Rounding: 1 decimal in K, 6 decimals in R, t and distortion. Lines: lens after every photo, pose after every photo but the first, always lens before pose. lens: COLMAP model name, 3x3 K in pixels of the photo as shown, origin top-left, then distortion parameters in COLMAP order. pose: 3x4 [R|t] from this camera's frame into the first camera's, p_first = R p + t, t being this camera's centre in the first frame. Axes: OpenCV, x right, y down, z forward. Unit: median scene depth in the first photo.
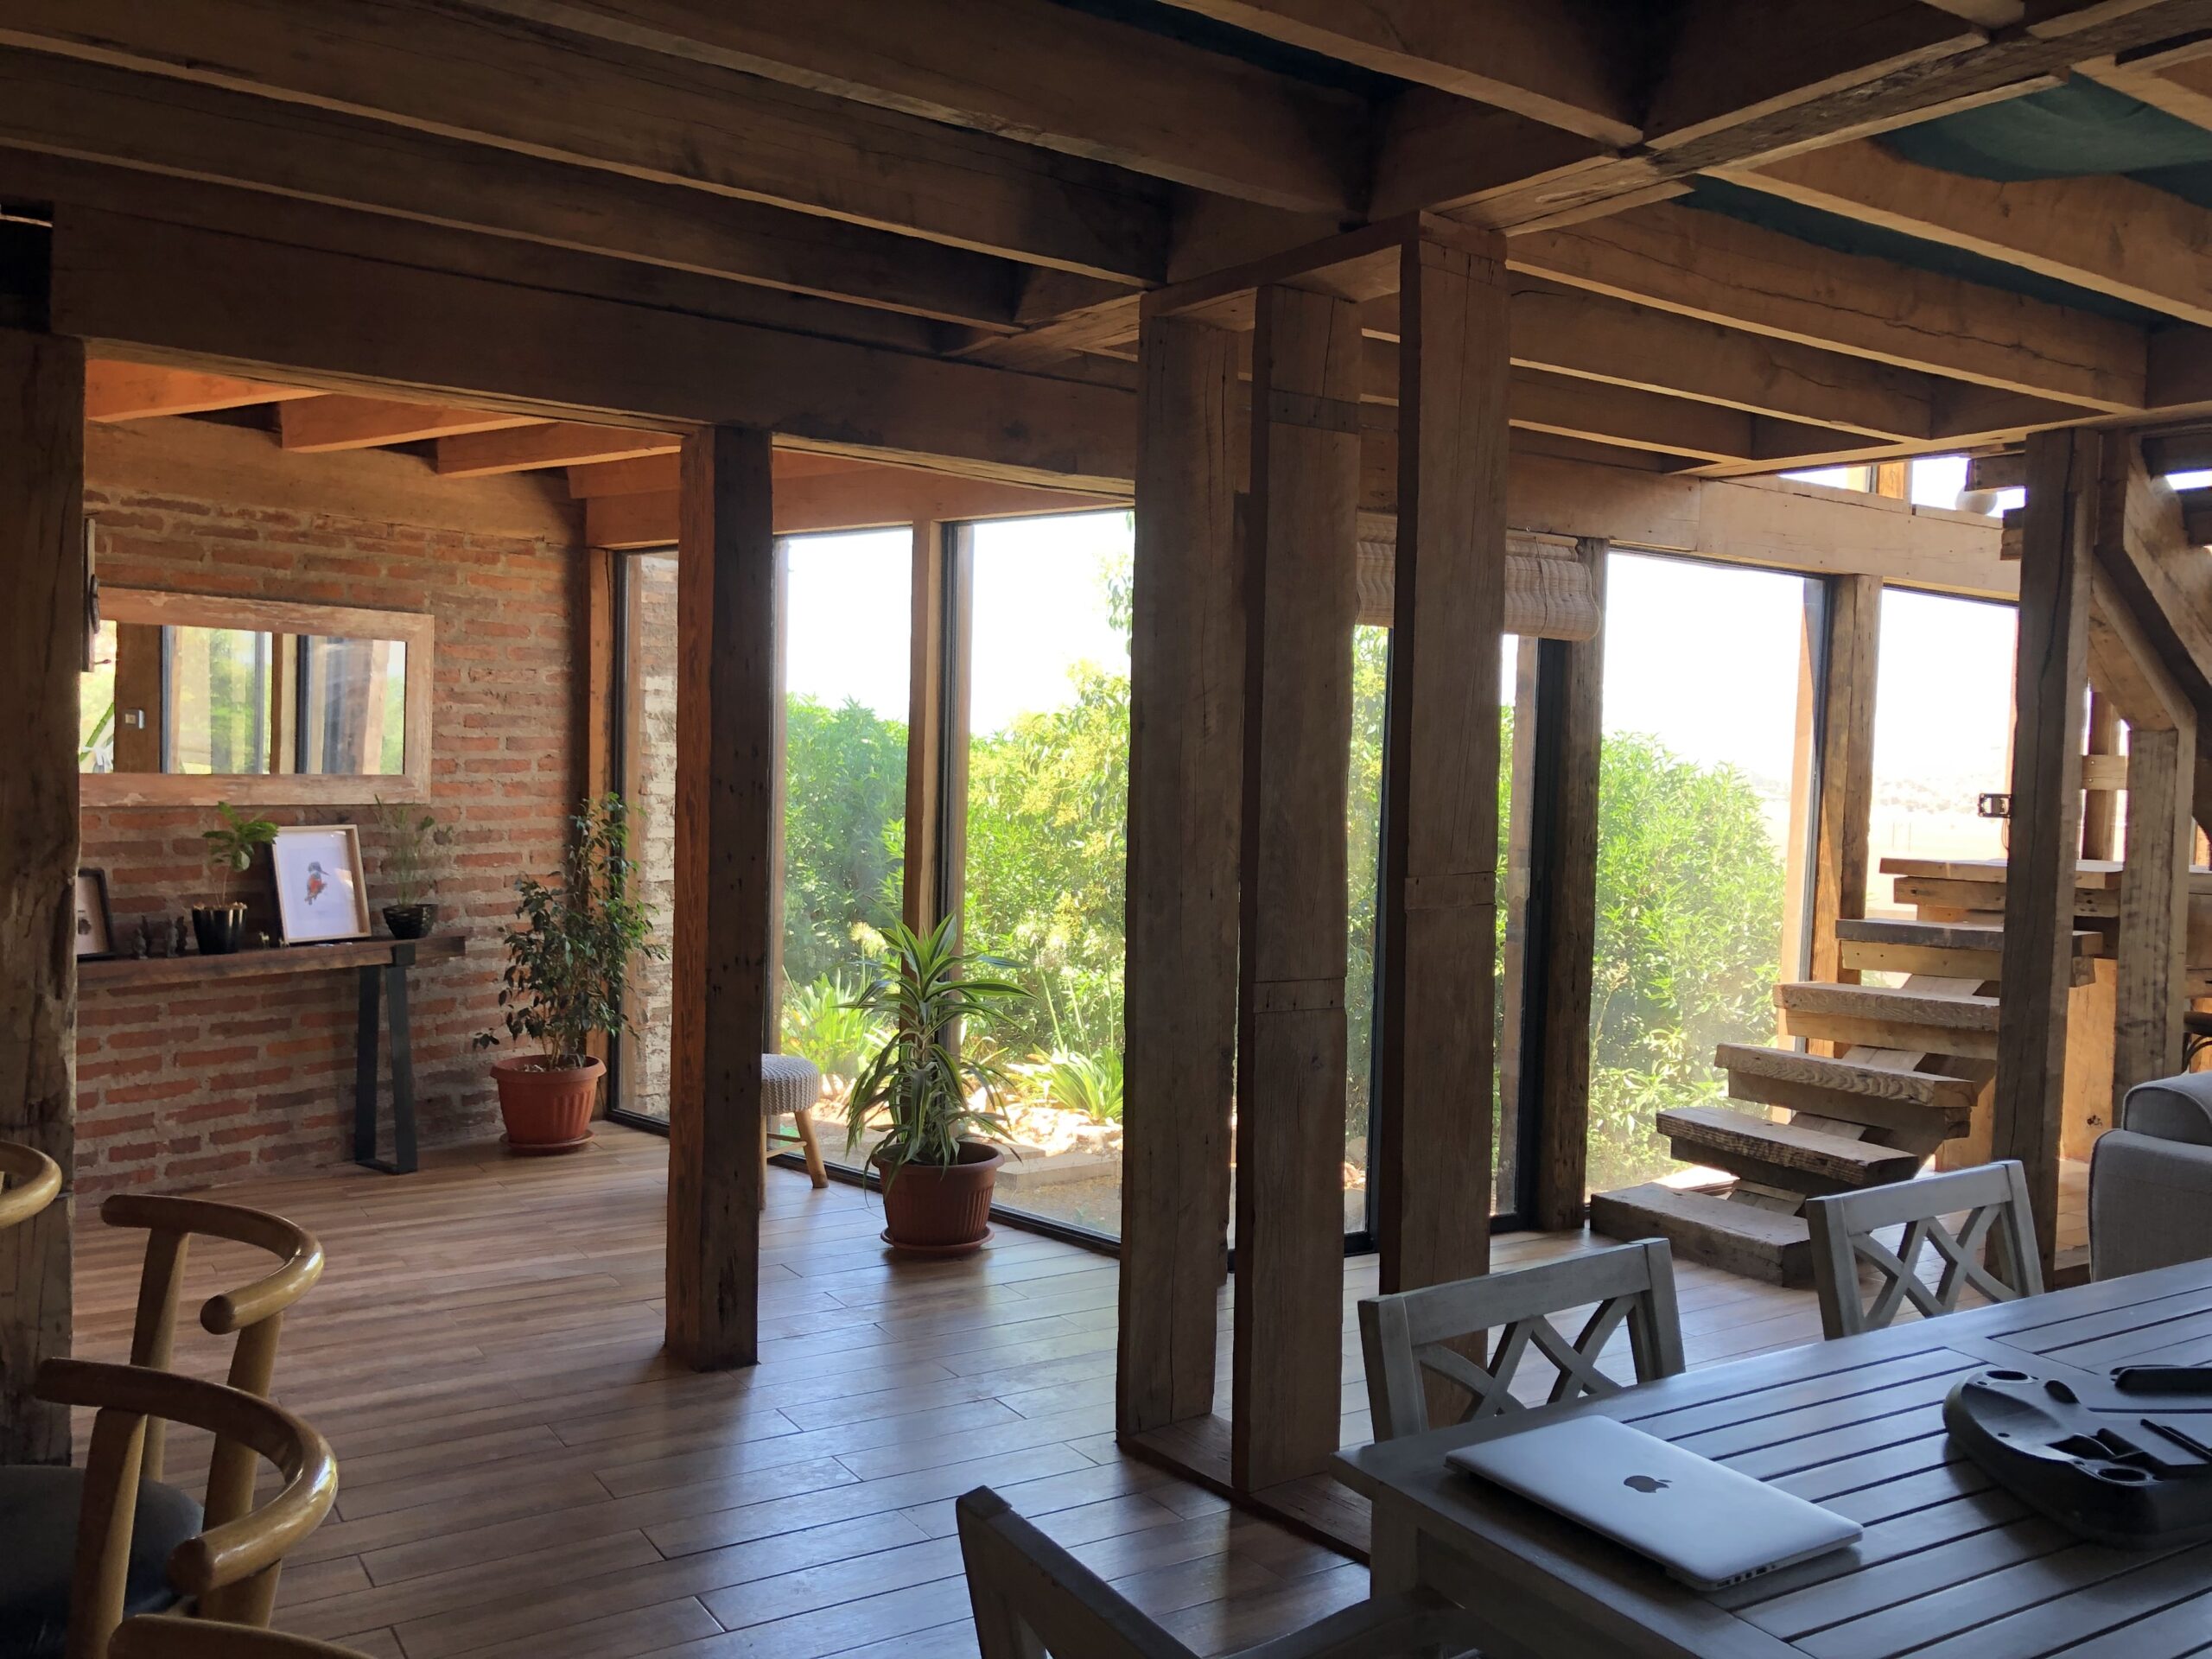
lens RADIAL K [[1825.5, 0, 1100.9], [0, 1825.5, 826.9], [0, 0, 1]] dist [0.038059, -0.019342]
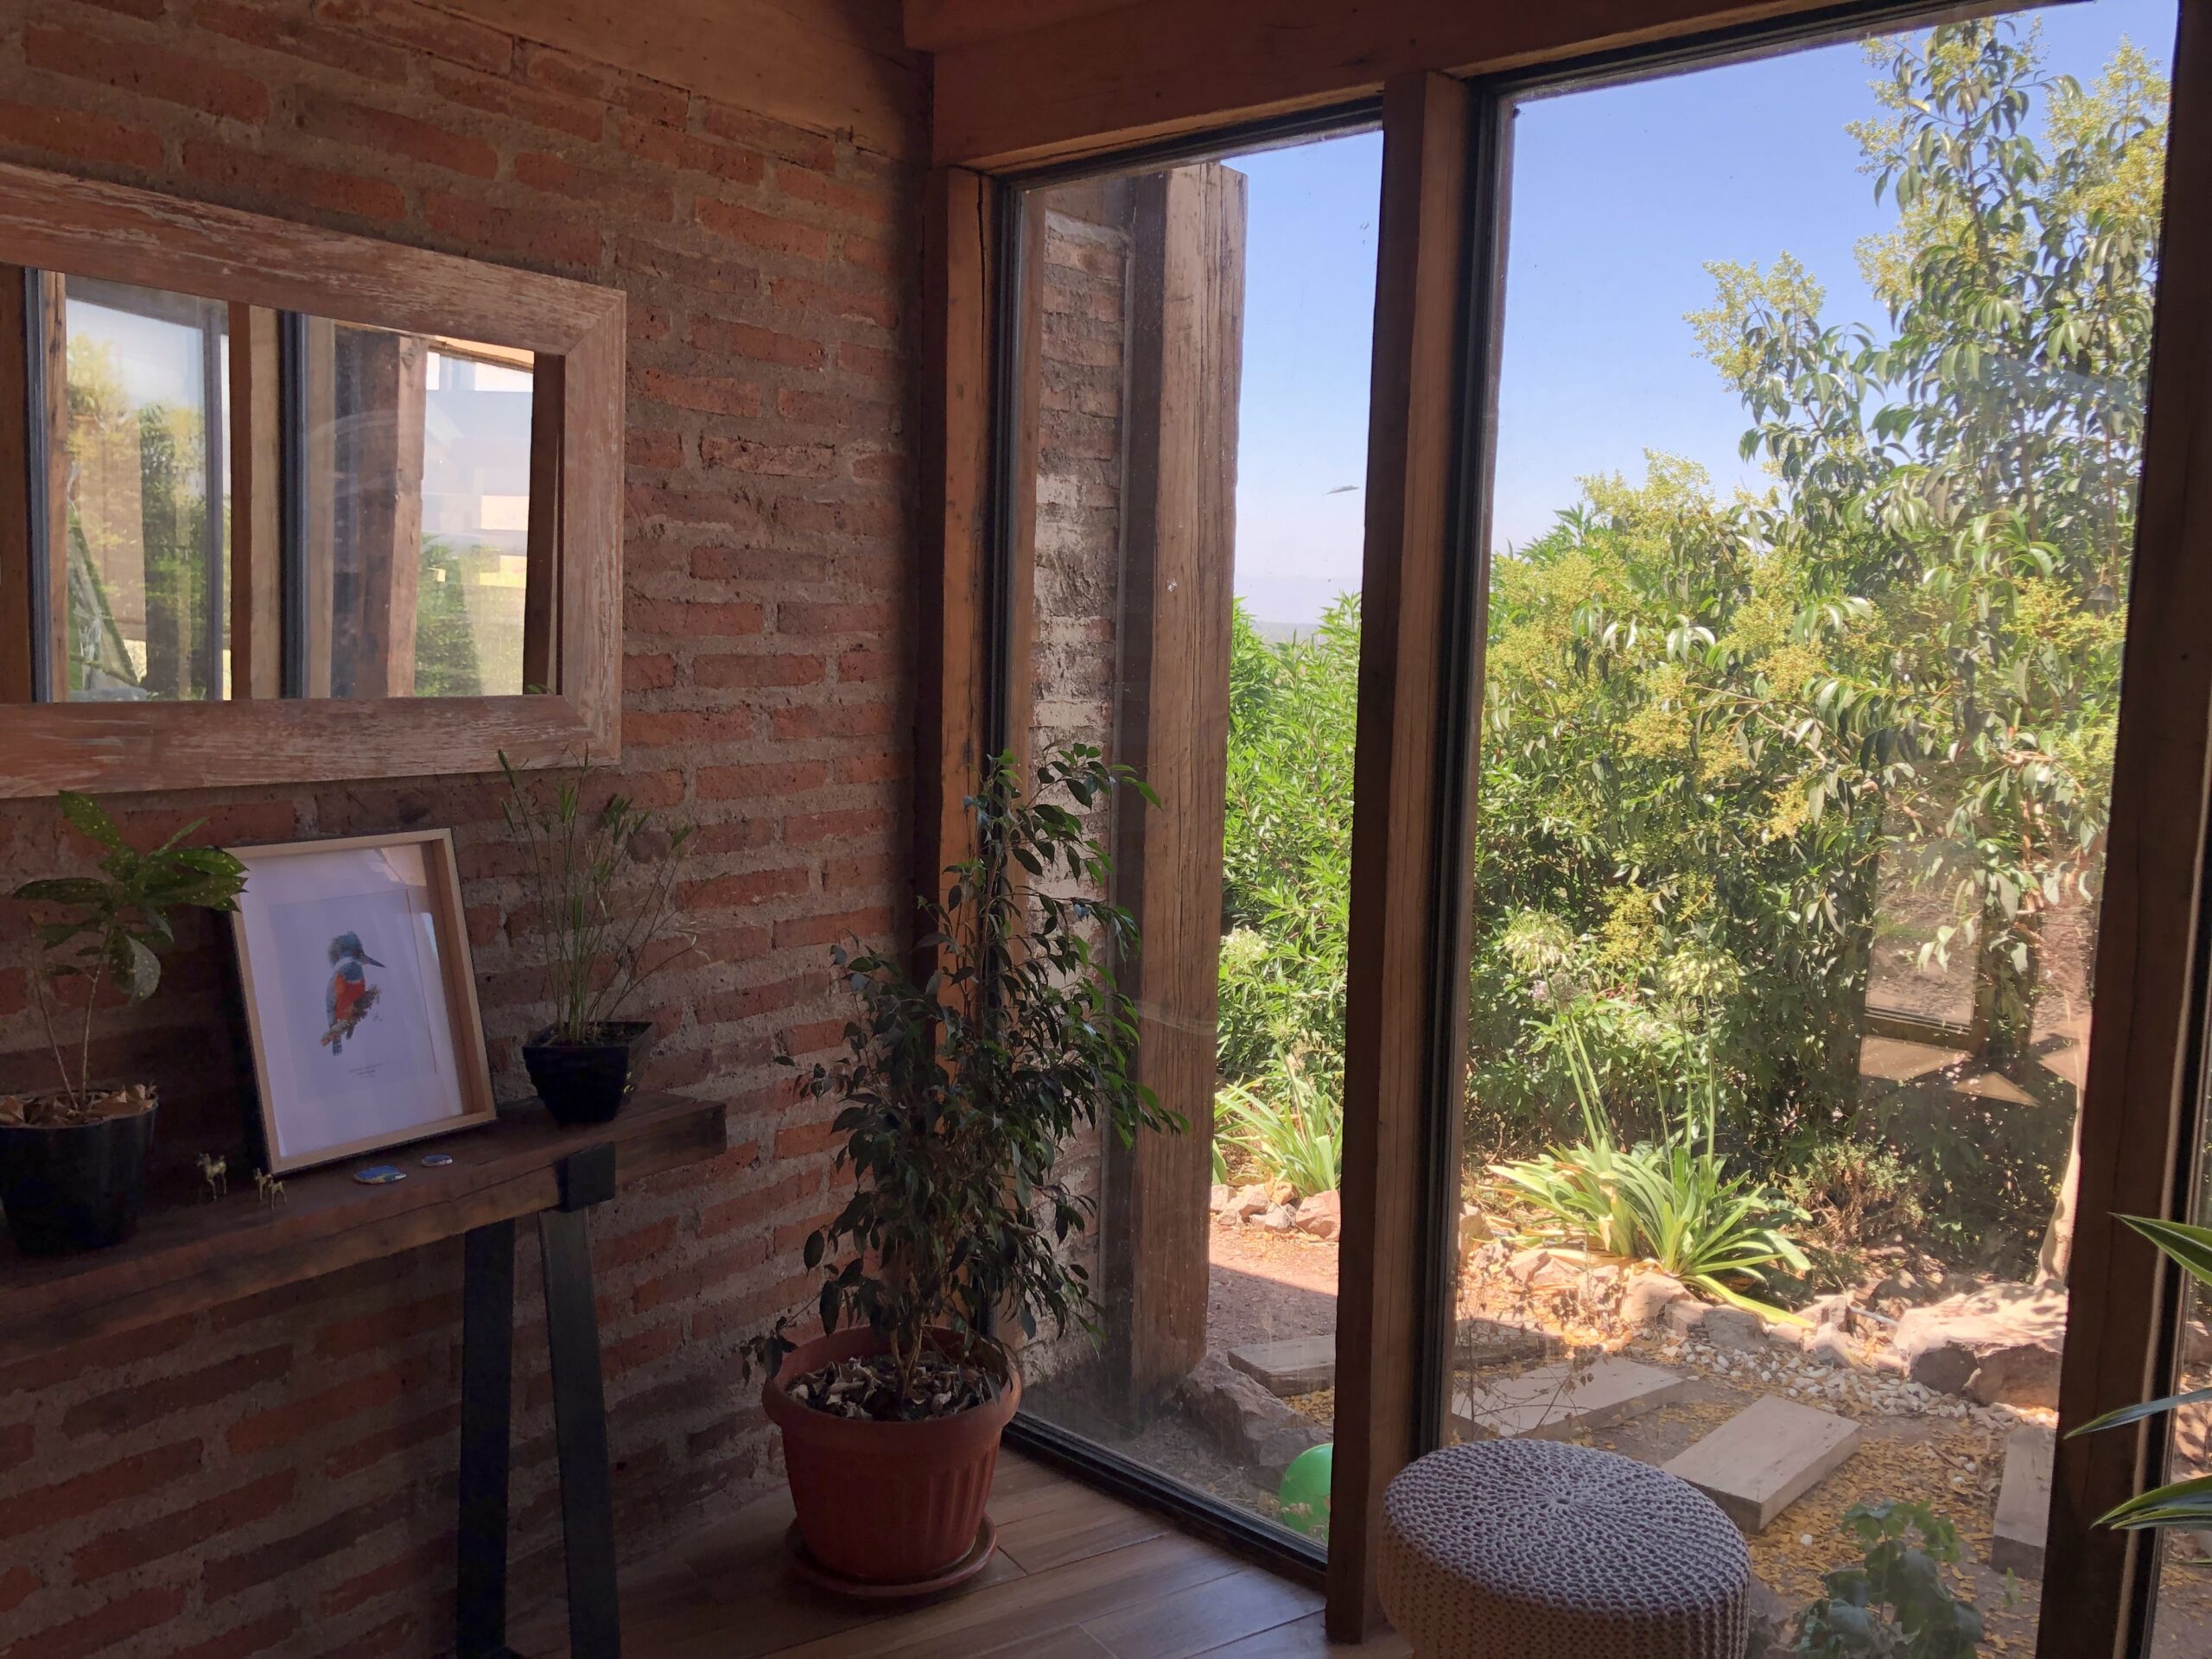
lens RADIAL K [[1825.5, 0, 1104.2], [0, 1825.5, 821.6], [0, 0, 1]] dist [0.038059, -0.019342]
pose [[0.999922, 0.004430, 0.011701, -0.263692], [-0.005175, 0.997908, 0.064446, -0.027034], [-0.011391, -0.064501, 0.997853, 0.594074]]
